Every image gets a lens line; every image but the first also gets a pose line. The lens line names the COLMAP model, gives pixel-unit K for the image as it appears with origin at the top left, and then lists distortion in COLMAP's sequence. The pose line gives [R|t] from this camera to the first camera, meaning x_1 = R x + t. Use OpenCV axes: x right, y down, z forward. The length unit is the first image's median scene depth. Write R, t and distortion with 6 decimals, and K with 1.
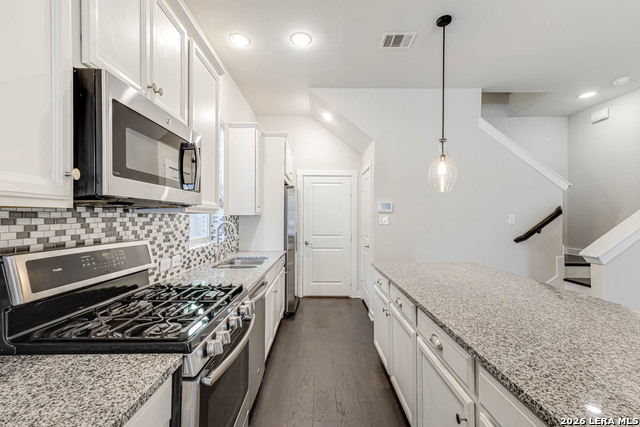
lens RADIAL K [[287.6, 0, 317.7], [0, 287.6, 215.9], [0, 0, 1]] dist [0.023014, 0.000063]
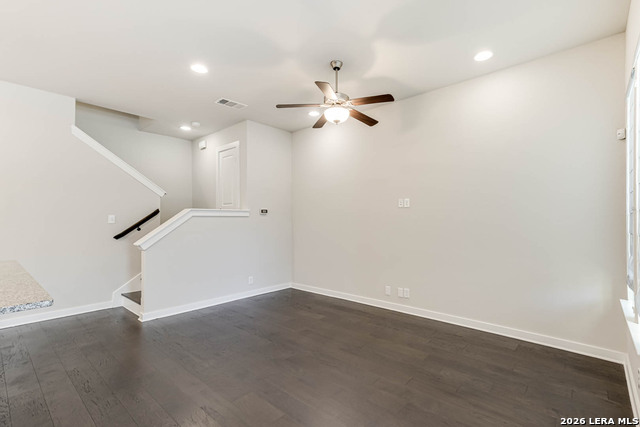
lens RADIAL K [[292.9, 0, 341.1], [0, 292.9, 216.6], [0, 0, 1]] dist [0.021679, -0.000215]
pose [[0.638615, 0.000101, 0.769527, 0.735135], [0.002387, 0.999995, -0.002113, 0.011139], [-0.769523, 0.003186, 0.638611, -0.990845]]
